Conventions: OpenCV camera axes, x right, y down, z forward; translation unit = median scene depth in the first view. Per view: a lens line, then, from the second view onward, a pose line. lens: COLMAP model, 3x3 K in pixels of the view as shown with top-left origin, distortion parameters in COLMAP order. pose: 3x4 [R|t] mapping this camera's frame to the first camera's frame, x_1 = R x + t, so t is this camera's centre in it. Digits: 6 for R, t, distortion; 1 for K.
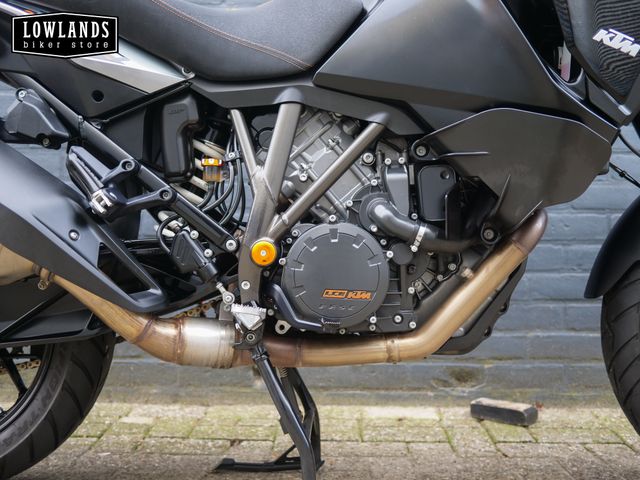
lens RADIAL K [[734.8, 0, 322.5], [0, 734.8, 237.0], [0, 0, 1]] dist [0.001779, 0.000000]
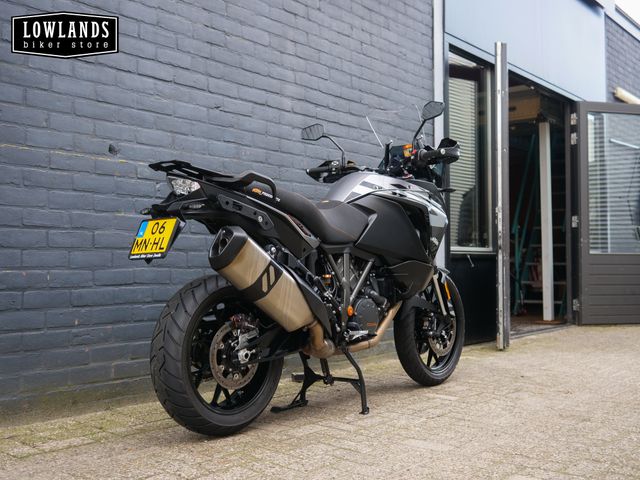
lens RADIAL K [[734.8, 0, 320.7], [0, 734.8, 240.4], [0, 0, 1]] dist [0.001779, 0.000000]
pose [[0.622122, 0.019882, 0.782668, -1.333478], [-0.001397, 0.999704, -0.024285, -0.101181], [-0.782919, 0.014015, 0.621965, -0.344371]]
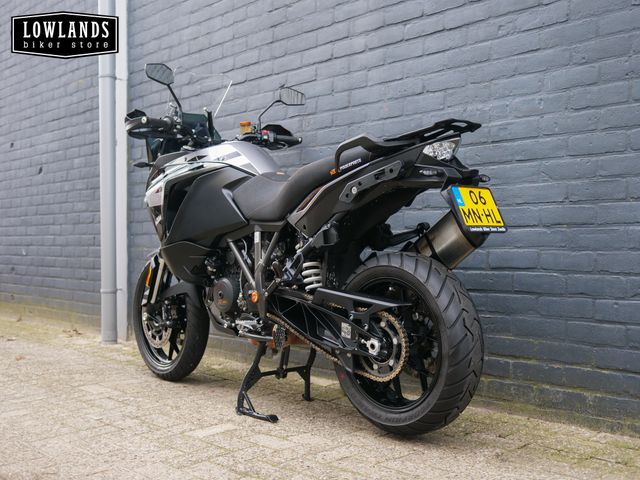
lens RADIAL K [[734.8, 0, 319.0], [0, 734.8, 239.5], [0, 0, 1]] dist [0.001779, 0.000000]
pose [[0.696619, -0.011534, -0.717349, 1.336970], [0.012217, 0.999916, -0.004214, -0.088671], [0.717337, -0.005829, 0.696702, -0.209282]]
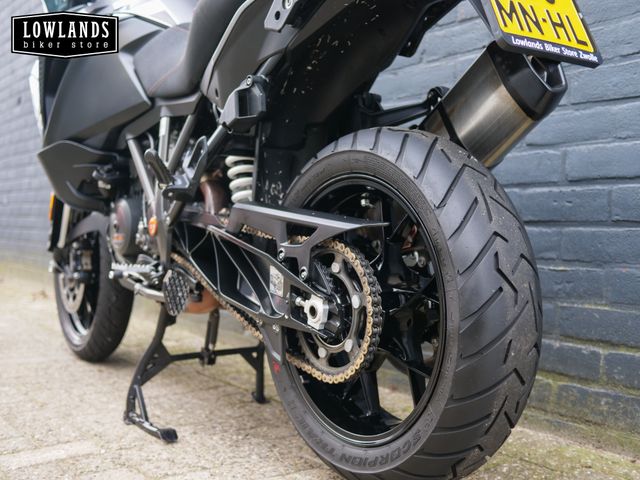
lens RADIAL K [[734.8, 0, 321.9], [0, 734.8, 239.6], [0, 0, 1]] dist [0.001779, 0.000000]
pose [[0.611984, 0.020202, -0.790612, 1.010078], [-0.005232, 0.999755, 0.021496, 0.010203], [0.790853, -0.009019, 0.611940, 0.327096]]
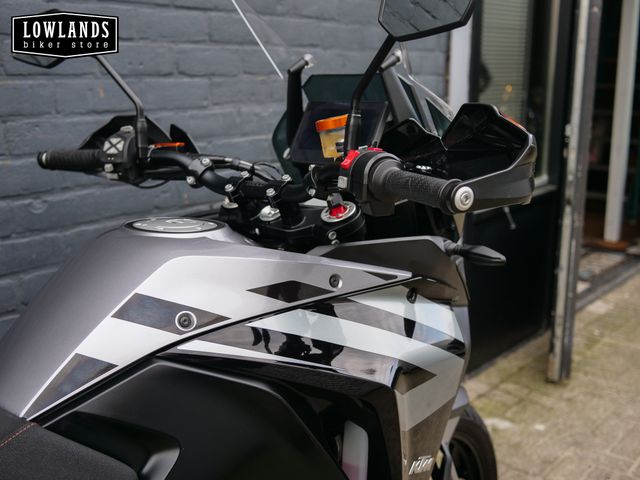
lens RADIAL K [[734.8, 0, 318.3], [0, 734.8, 238.6], [0, 0, 1]] dist [0.001779, 0.000000]
pose [[0.643301, -0.177984, 0.744638, -0.178008], [-0.002521, 0.972105, 0.234532, -0.411442], [-0.765610, -0.152752, 0.624907, 0.299087]]
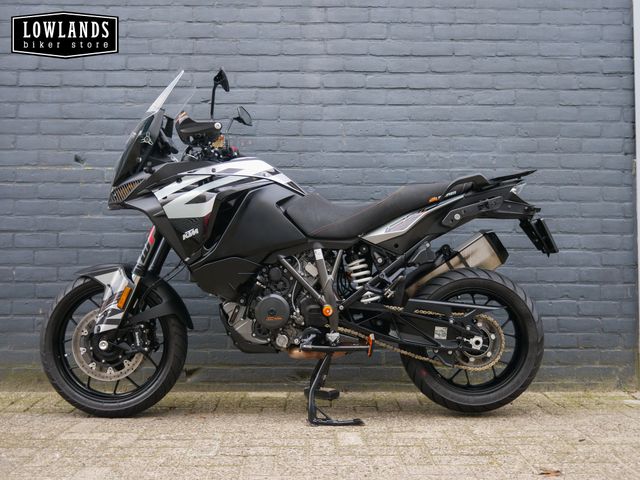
lens RADIAL K [[734.8, 0, 319.7], [0, 734.8, 240.4], [0, 0, 1]] dist [0.001779, 0.000000]
pose [[0.999680, -0.004269, 0.024916, 0.187949], [0.004987, 0.999572, -0.028834, -0.085040], [-0.024783, 0.028949, 0.999274, -0.799353]]
